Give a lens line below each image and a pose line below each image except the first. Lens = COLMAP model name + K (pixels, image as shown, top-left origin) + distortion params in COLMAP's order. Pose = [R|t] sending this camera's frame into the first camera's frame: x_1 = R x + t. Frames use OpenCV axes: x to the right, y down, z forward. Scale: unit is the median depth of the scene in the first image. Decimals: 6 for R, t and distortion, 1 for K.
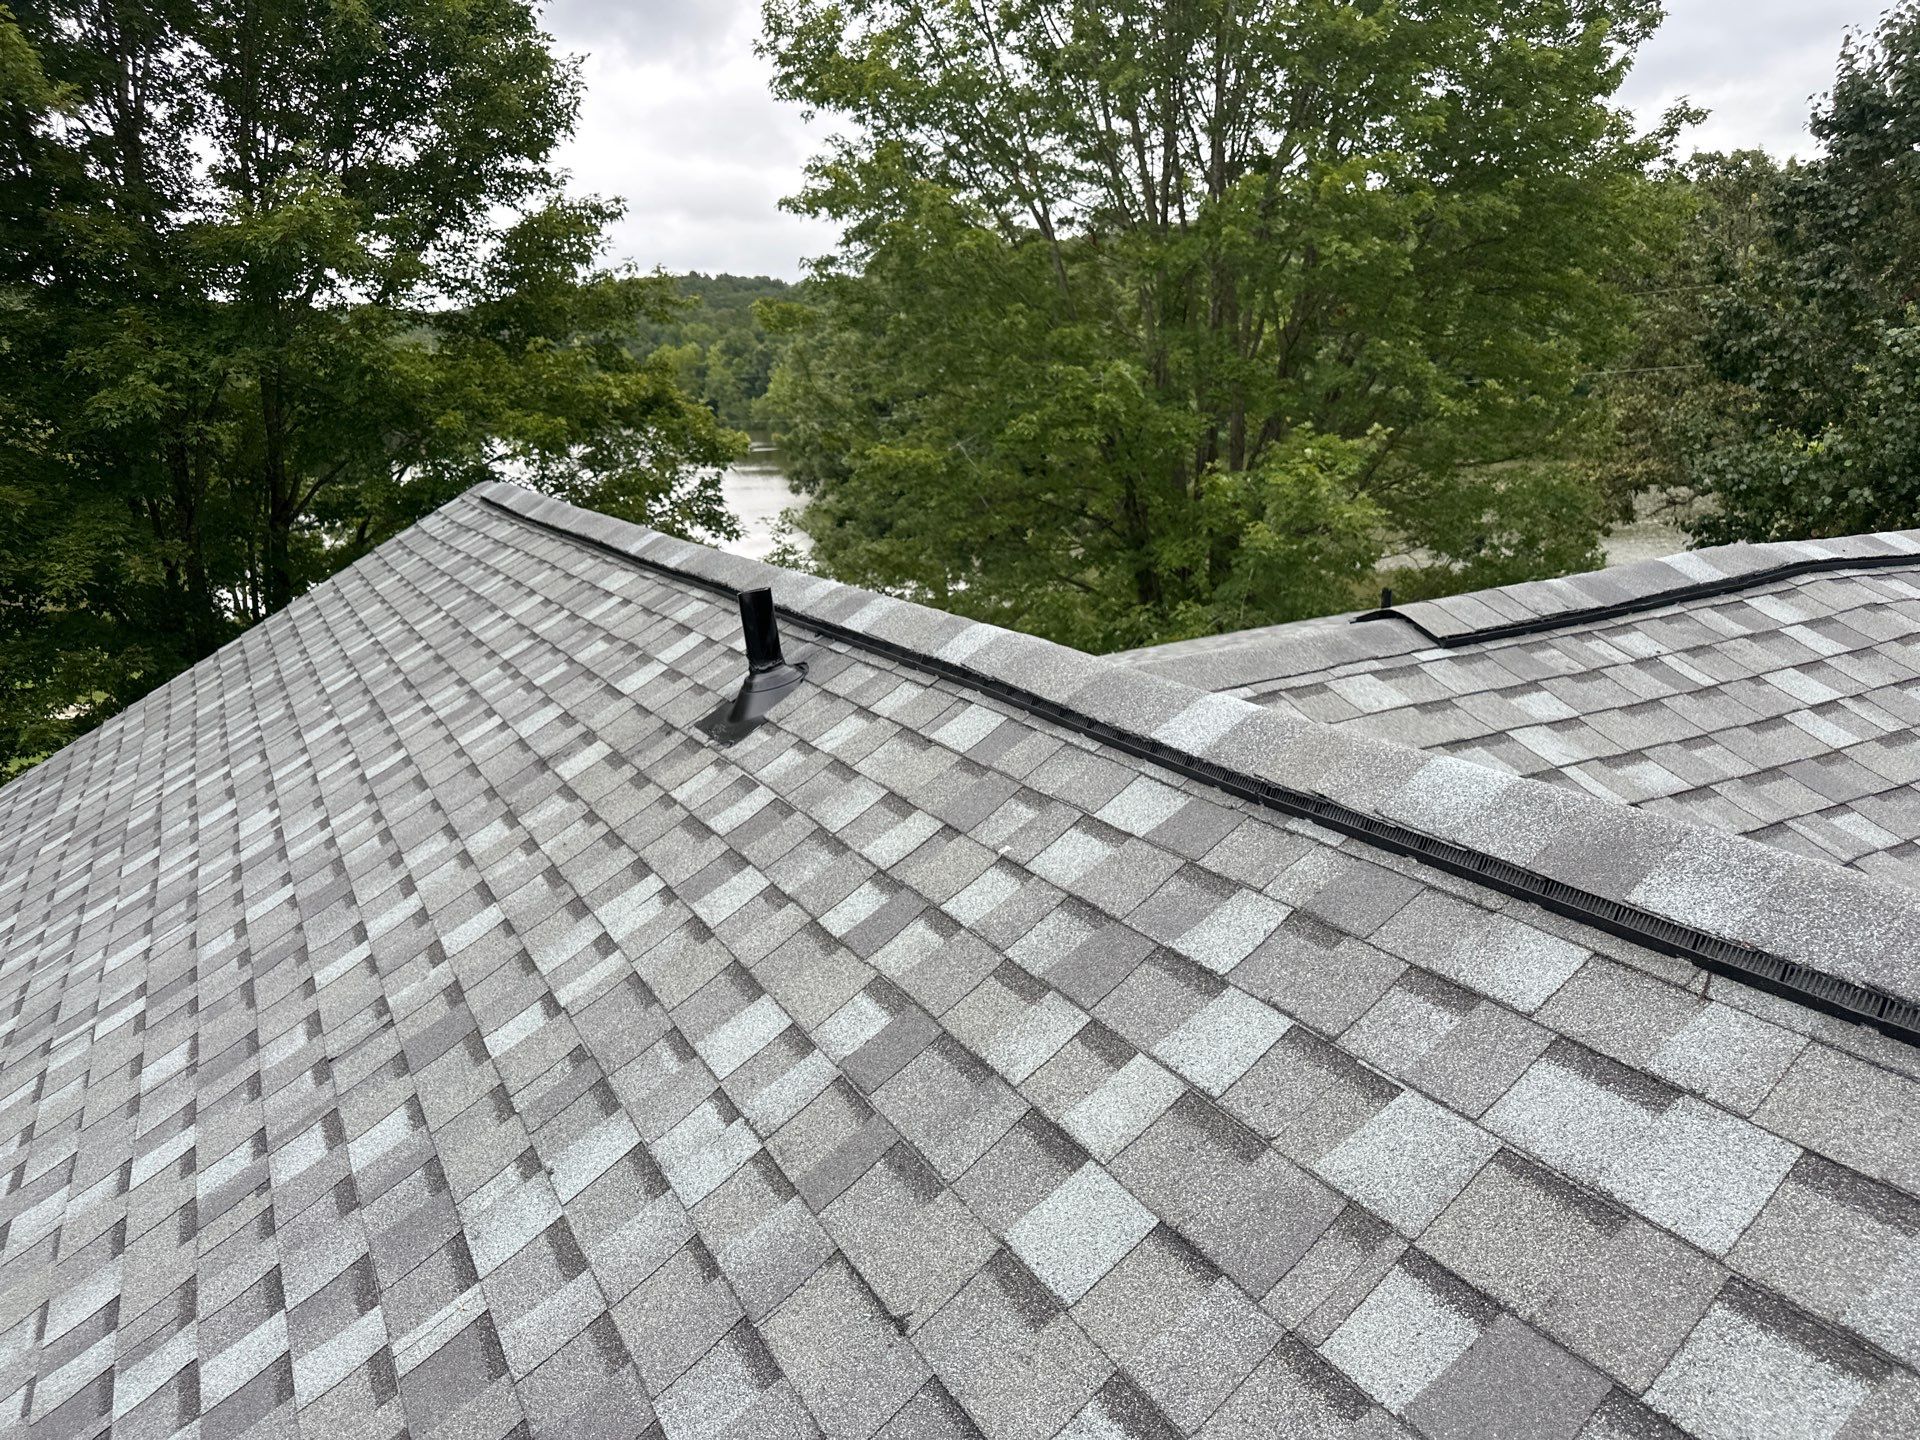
lens RADIAL K [[1313.7, 0, 960.0], [0, 1313.7, 720.0], [0, 0, 1]] dist [0.000211, -0.032485]
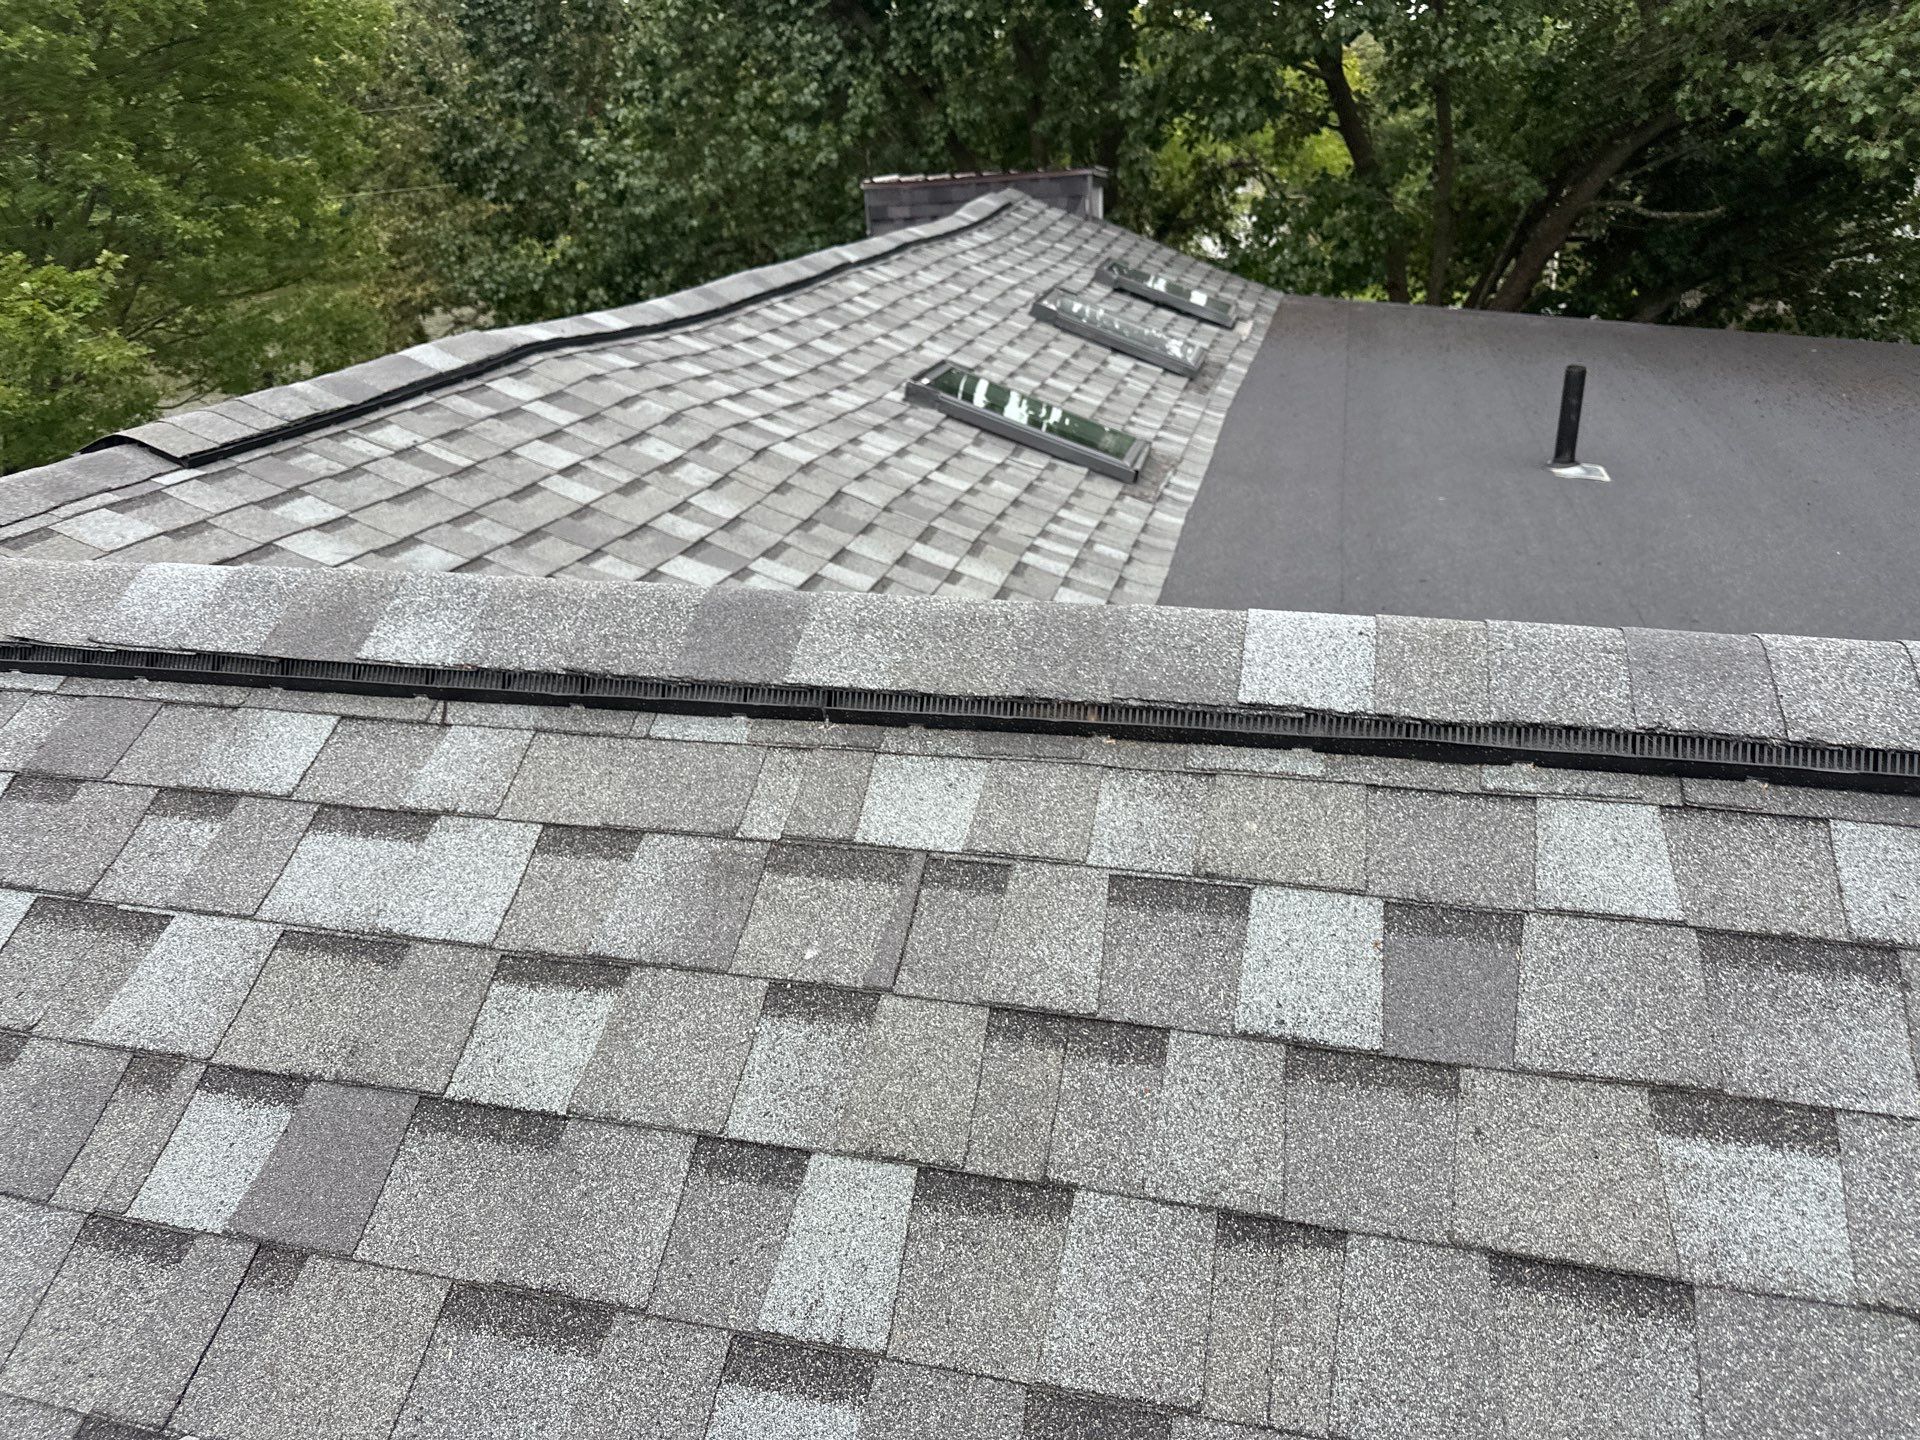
lens RADIAL K [[1319.6, 0, 963.2], [0, 1319.6, 698.4], [0, 0, 1]] dist [-0.037744, -0.003932]
pose [[0.664826, -0.265136, 0.698362, 0.085851], [0.190130, 0.964162, 0.185048, 0.055555], [-0.722397, 0.009755, 0.691410, -0.018637]]
